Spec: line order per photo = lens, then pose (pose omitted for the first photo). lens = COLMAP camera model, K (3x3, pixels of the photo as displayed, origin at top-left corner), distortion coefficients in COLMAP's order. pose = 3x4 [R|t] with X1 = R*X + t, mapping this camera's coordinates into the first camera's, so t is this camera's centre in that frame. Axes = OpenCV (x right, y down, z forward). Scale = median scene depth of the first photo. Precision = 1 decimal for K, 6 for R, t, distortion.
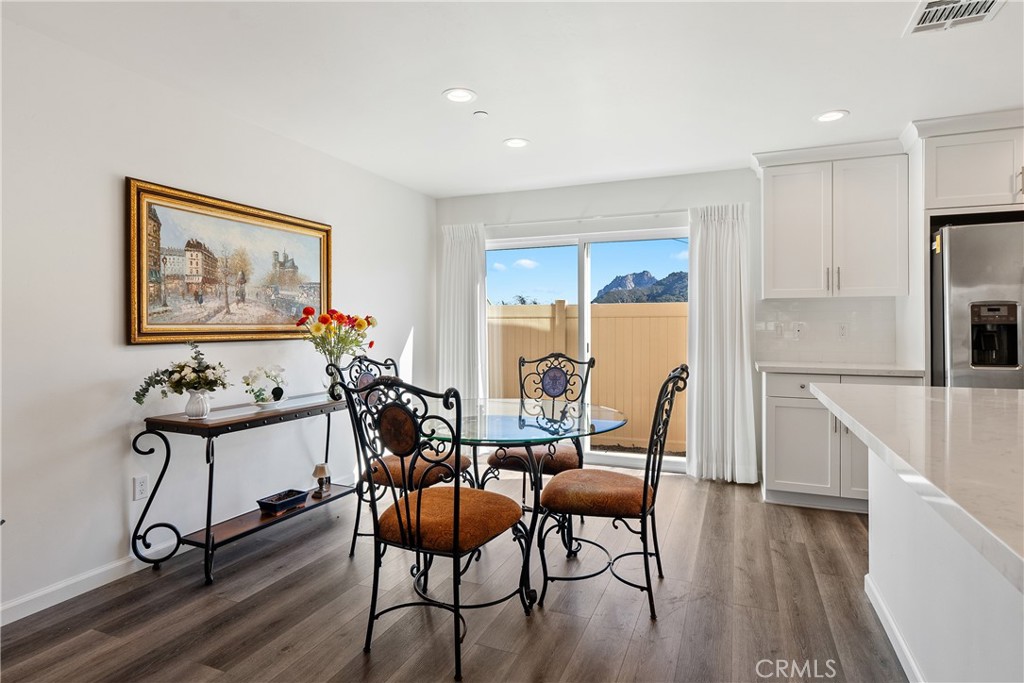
lens RADIAL K [[551.2, 0, 512.4], [0, 551.2, 322.2], [0, 0, 1]] dist [-0.001678, -0.000562]
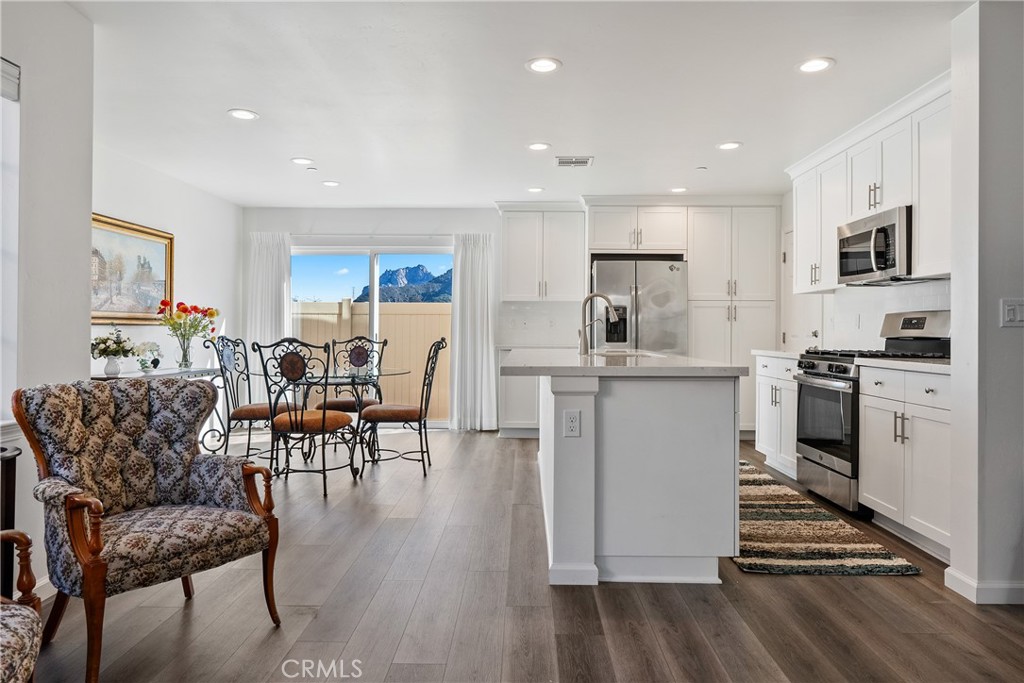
lens RADIAL K [[669.5, 0, 509.1], [0, 669.5, 323.7], [0, 0, 1]] dist [-0.003414, 0.000252]
pose [[0.932523, 0.009603, 0.360982, -0.193050], [-0.008562, 0.999953, -0.004484, 0.029623], [-0.361008, 0.001090, 0.932562, -0.778749]]
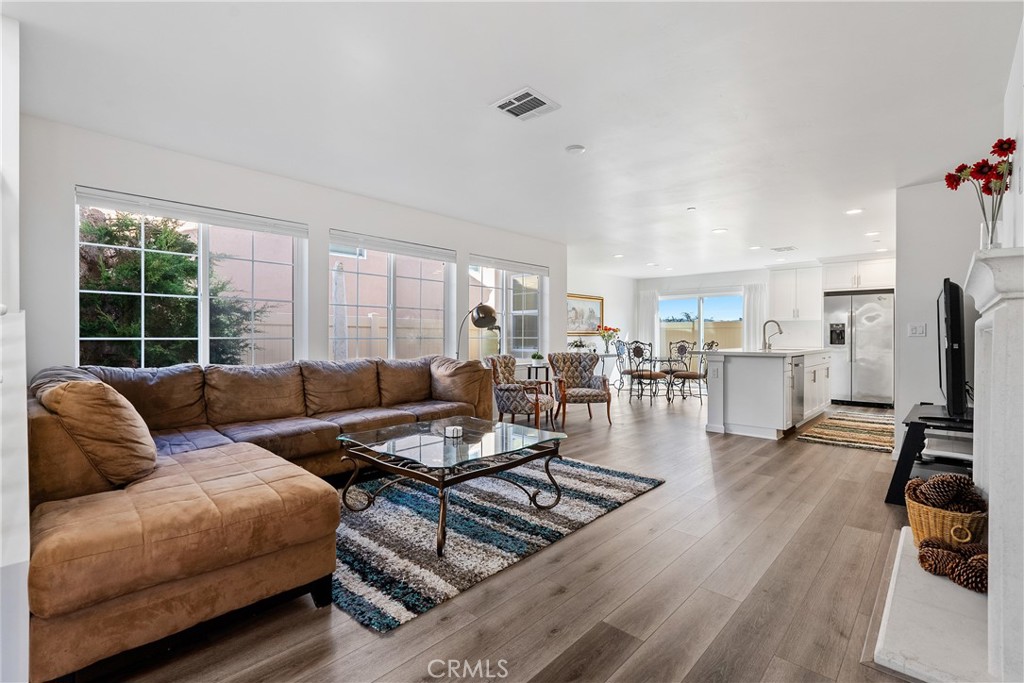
lens RADIAL K [[467.9, 0, 512.0], [0, 467.9, 341.5], [0, 0, 1]] dist [-0.003983, -0.000308]
pose [[0.937765, 0.006706, -0.347206, 0.095360], [-0.000261, 0.999827, 0.018606, 0.015748], [0.347270, -0.017357, 0.937604, -1.762182]]
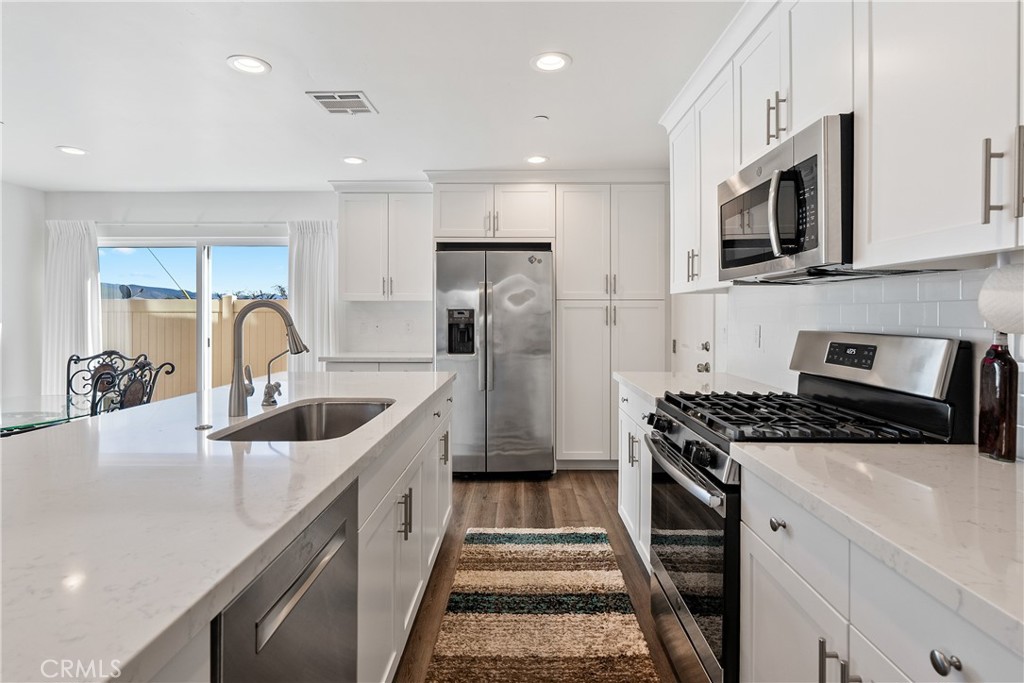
lens RADIAL K [[522.6, 0, 510.9], [0, 522.6, 309.9], [0, 0, 1]] dist [0.000711, 0.000392]
pose [[0.931263, 0.004671, 0.364318, 0.458190], [-0.004186, 0.999989, -0.002122, -0.025763], [-0.364324, 0.000451, 0.931272, -0.247591]]
